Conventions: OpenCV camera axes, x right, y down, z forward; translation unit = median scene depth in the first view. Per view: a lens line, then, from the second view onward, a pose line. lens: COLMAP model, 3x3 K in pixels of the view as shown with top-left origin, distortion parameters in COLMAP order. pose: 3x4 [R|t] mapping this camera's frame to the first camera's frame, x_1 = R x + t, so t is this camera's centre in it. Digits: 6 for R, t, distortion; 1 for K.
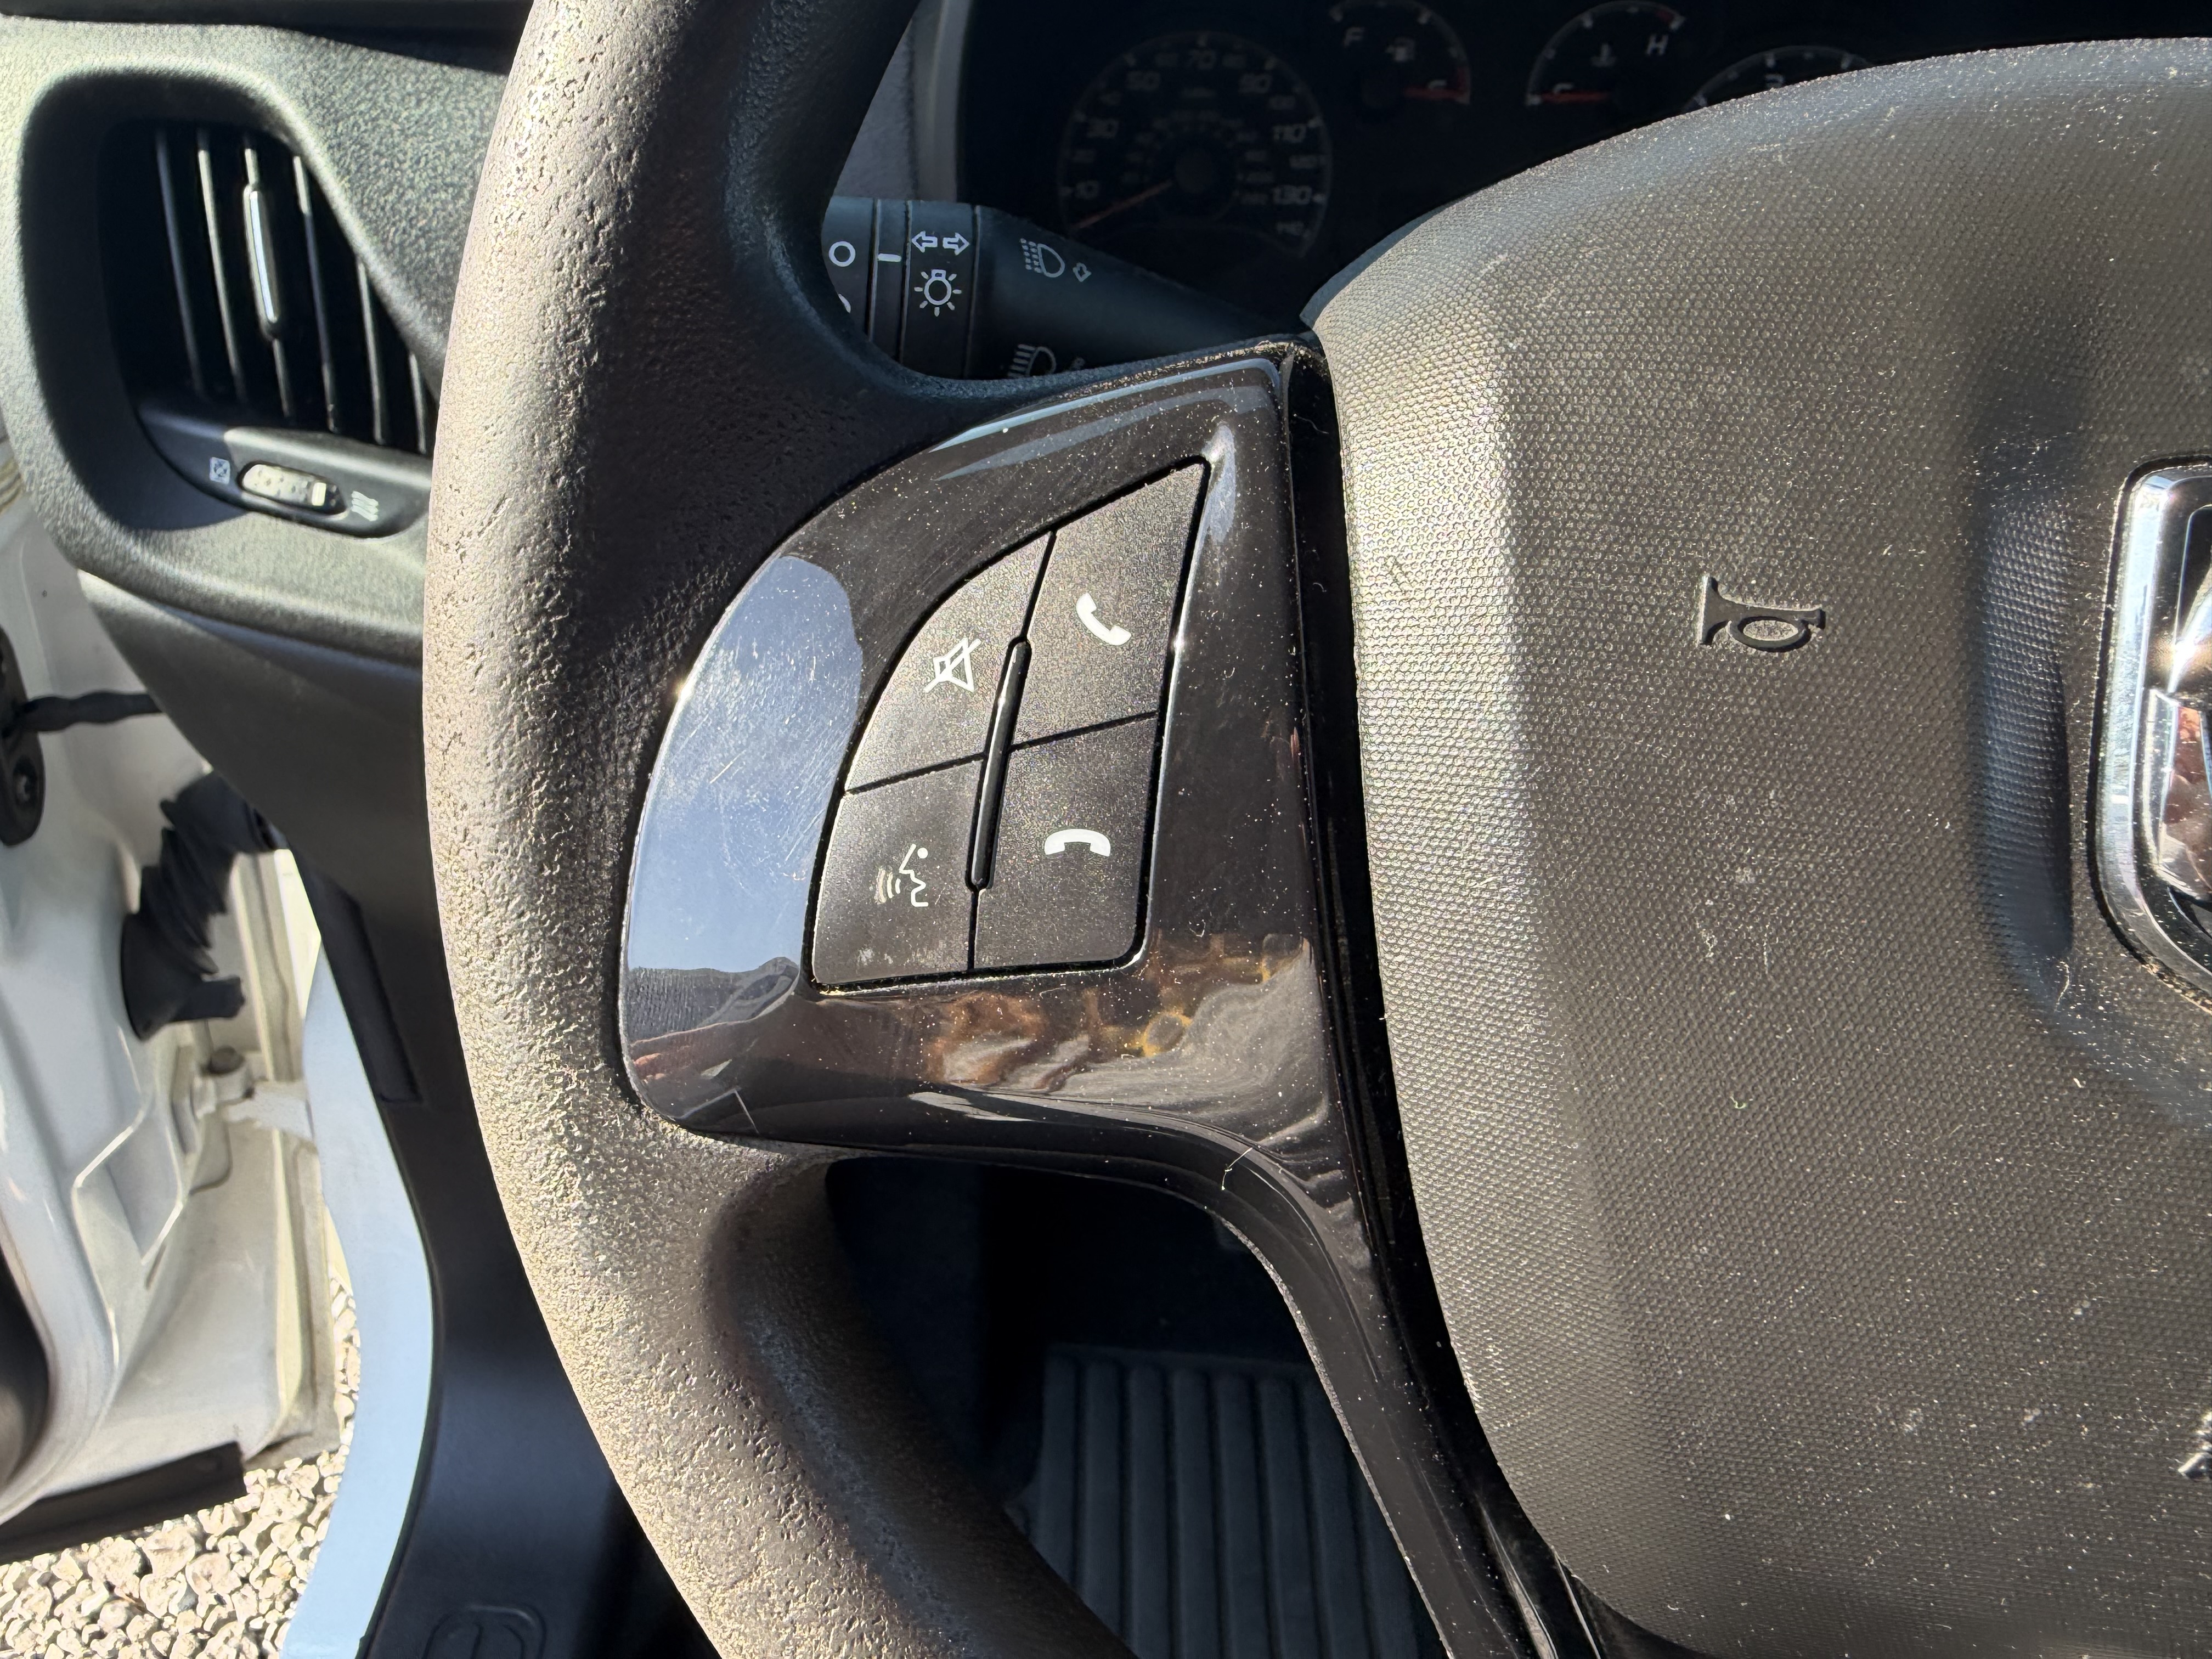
lens RADIAL K [[1625.3, 0, 1039.1], [0, 1625.3, 828.3], [0, 0, 1]] dist [0.003653, 0.004093]
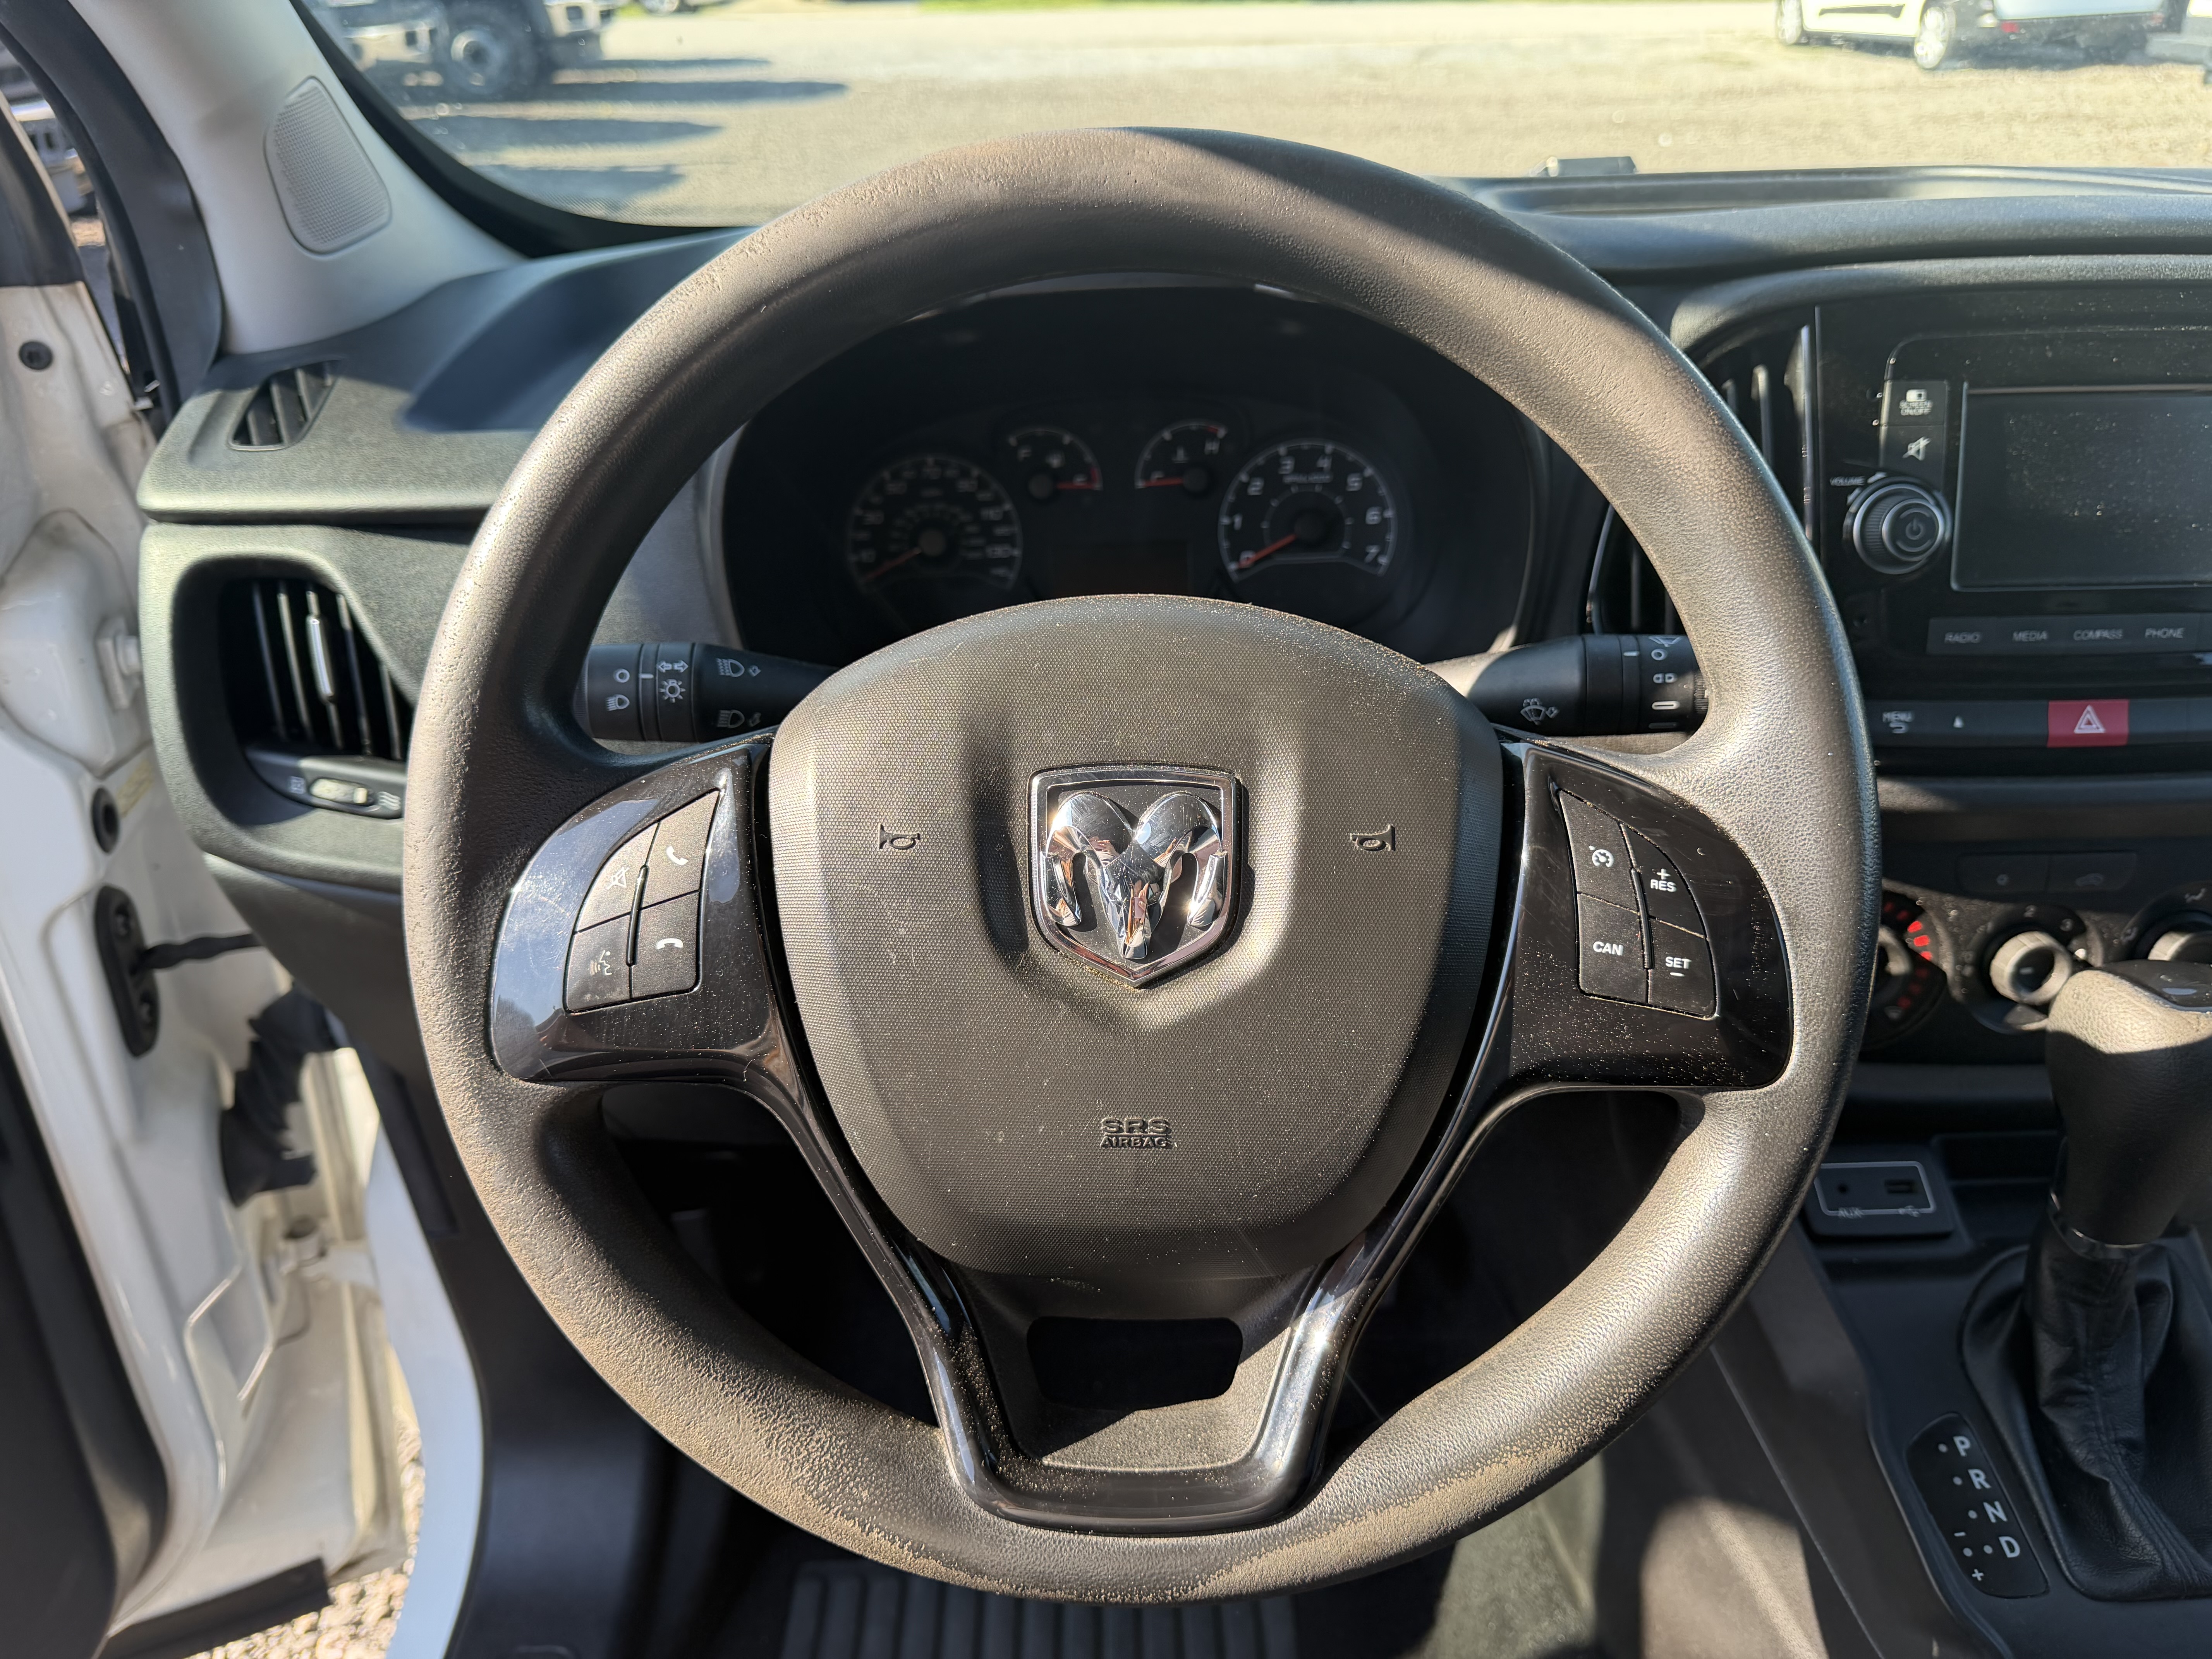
lens RADIAL K [[1591.4, 0, 1181.4], [0, 1591.4, 827.9], [0, 0, 1]] dist [0.058858, -0.080427]
pose [[0.995415, -0.080857, 0.051101, 0.236467], [0.085950, 0.990546, -0.106915, 0.055289], [-0.041973, 0.110817, 0.992954, -0.513115]]
